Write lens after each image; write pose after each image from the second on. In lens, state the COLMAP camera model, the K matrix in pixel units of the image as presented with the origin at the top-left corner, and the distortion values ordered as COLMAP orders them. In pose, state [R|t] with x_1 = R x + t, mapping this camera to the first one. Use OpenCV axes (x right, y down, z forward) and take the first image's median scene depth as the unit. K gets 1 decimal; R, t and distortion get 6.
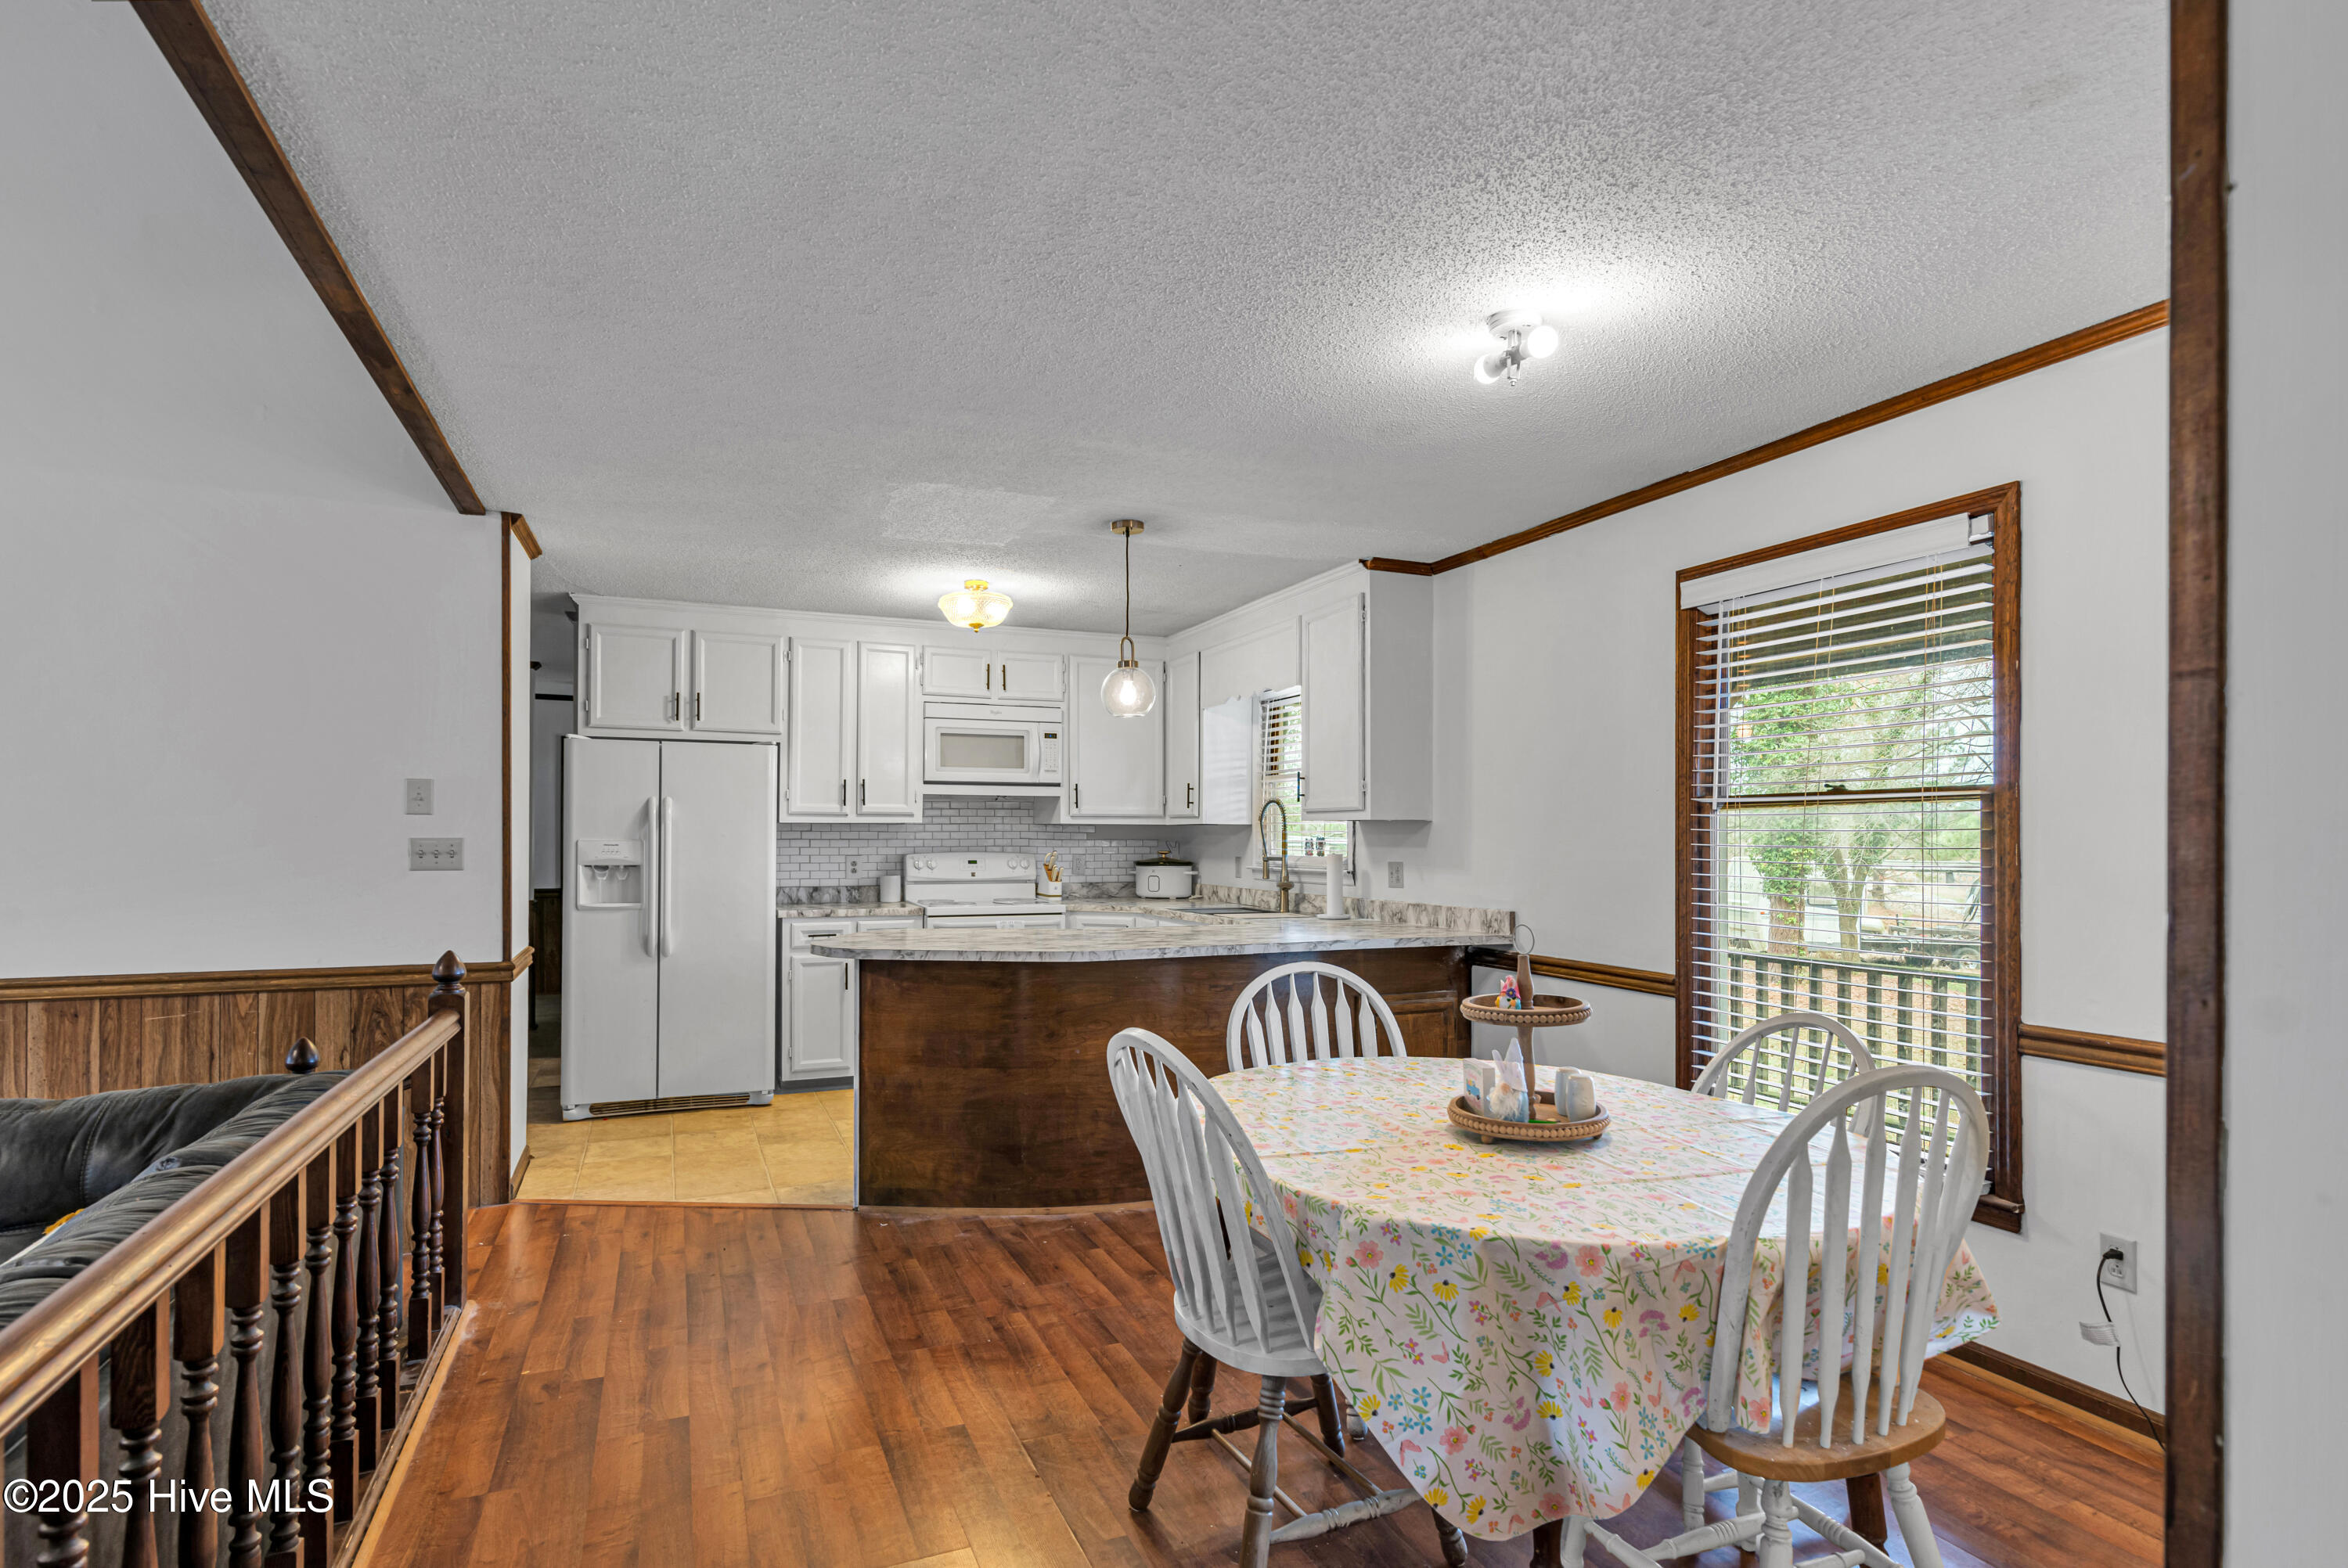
lens RADIAL K [[1158.2, 0, 1169.2], [0, 1158.2, 829.0], [0, 0, 1]] dist [-0.018012, -0.000606]
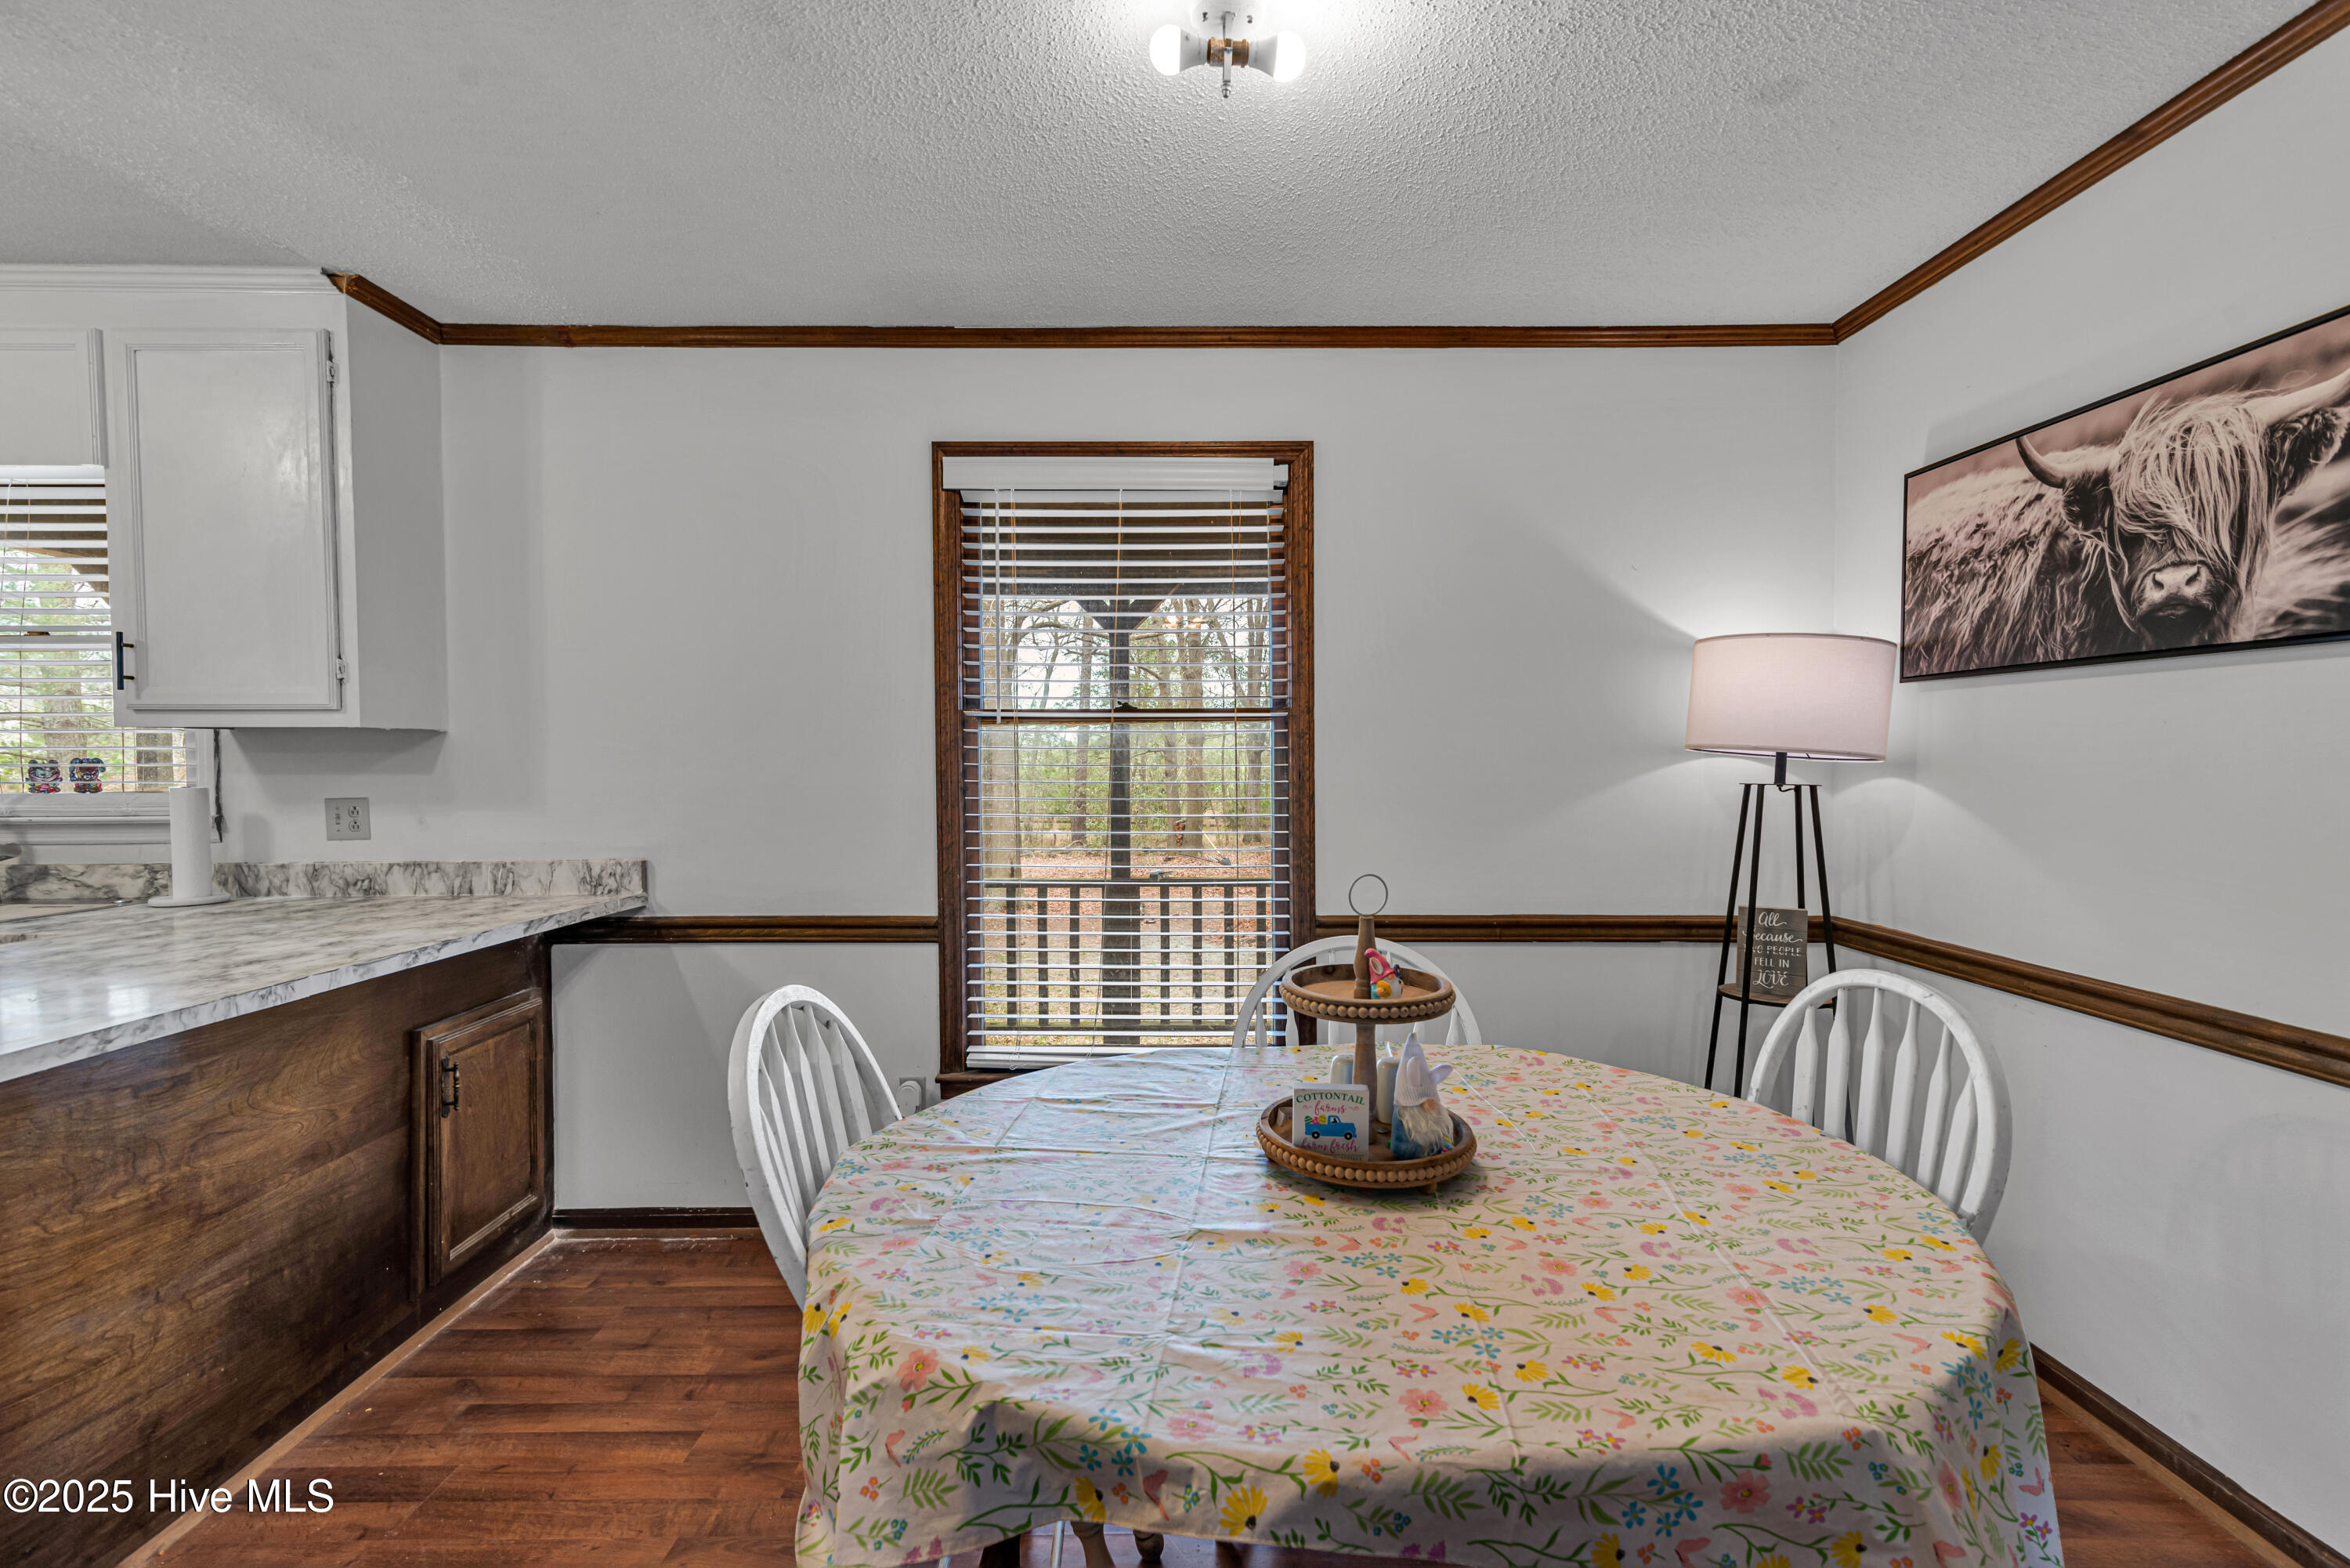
lens RADIAL K [[1056.2, 0, 1177.2], [0, 1056.2, 776.7], [0, 0, 1]] dist [0.017772, -0.000512]
pose [[0.390542, -0.024442, 0.920261, -0.223847], [-0.004191, 0.999590, 0.028328, -0.000532], [-0.920576, -0.014920, 0.390279, 0.556721]]
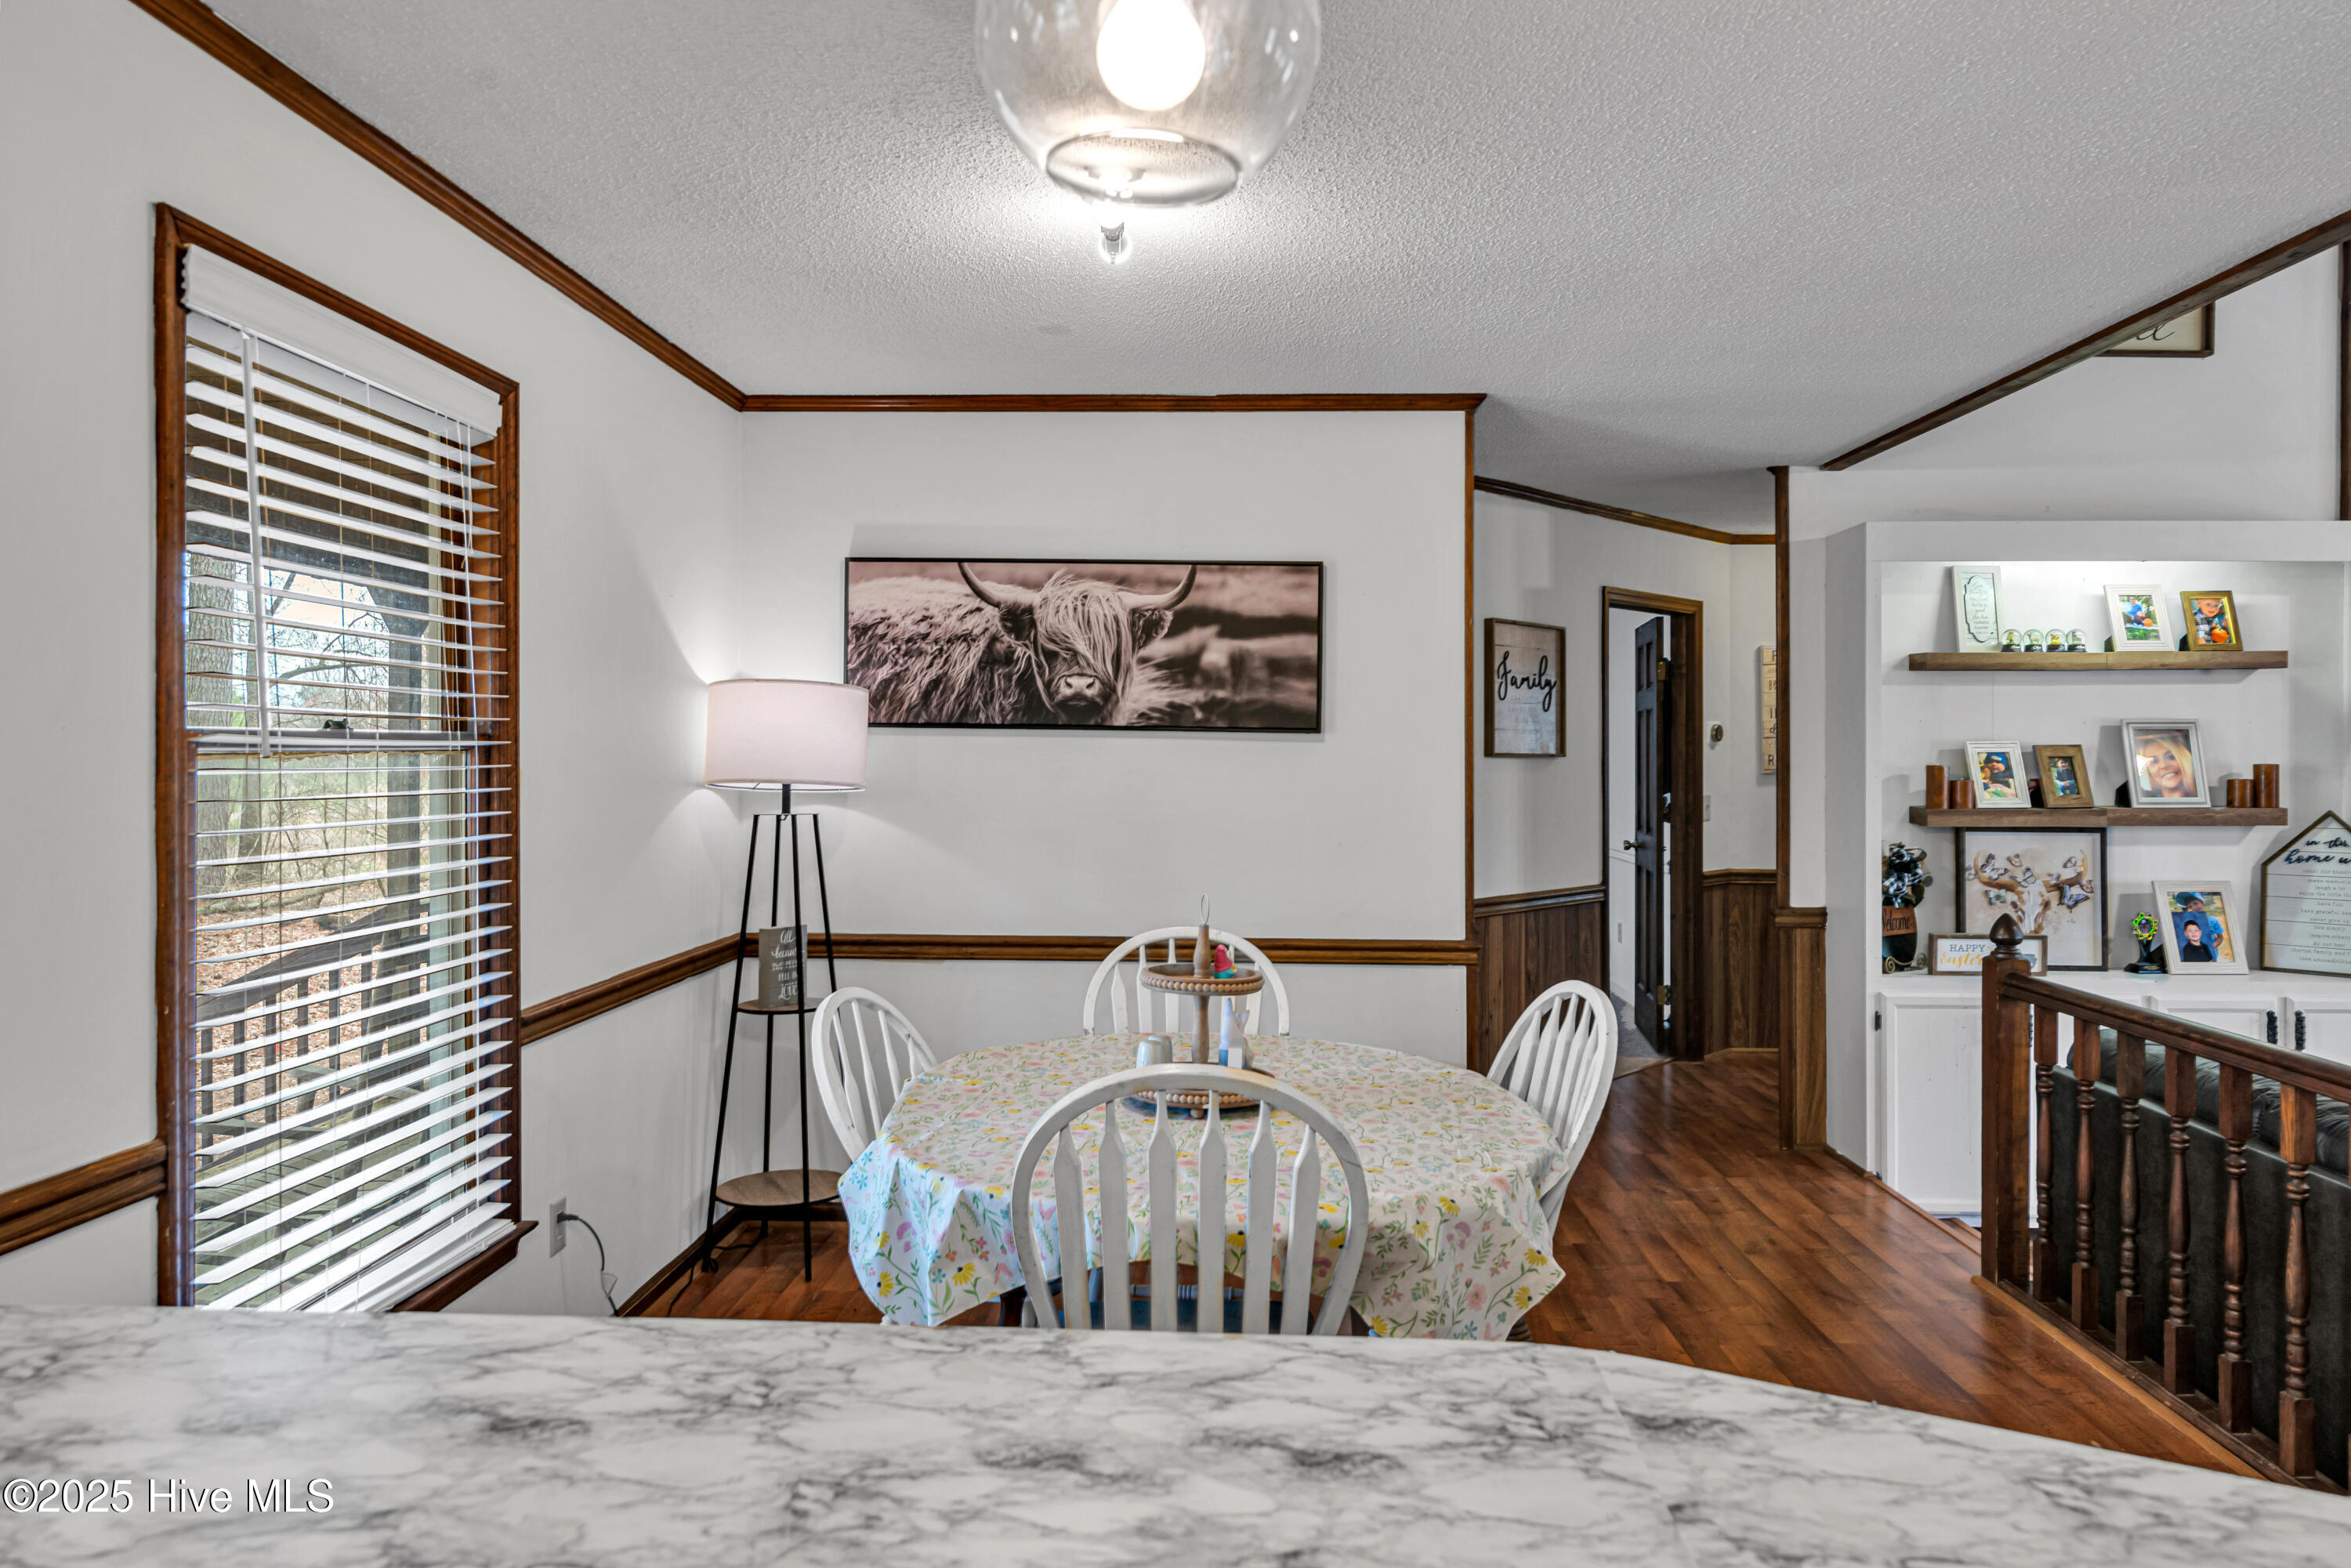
lens RADIAL K [[1524.2, 0, 1186.6], [0, 1524.2, 745.5], [0, 0, 1]] dist [0.007215, -0.000957]
pose [[-0.901621, -0.011847, 0.432365, -0.165127], [-0.017710, 0.999798, -0.009536, -0.023814], [-0.432164, -0.016255, -0.901648, 1.414427]]
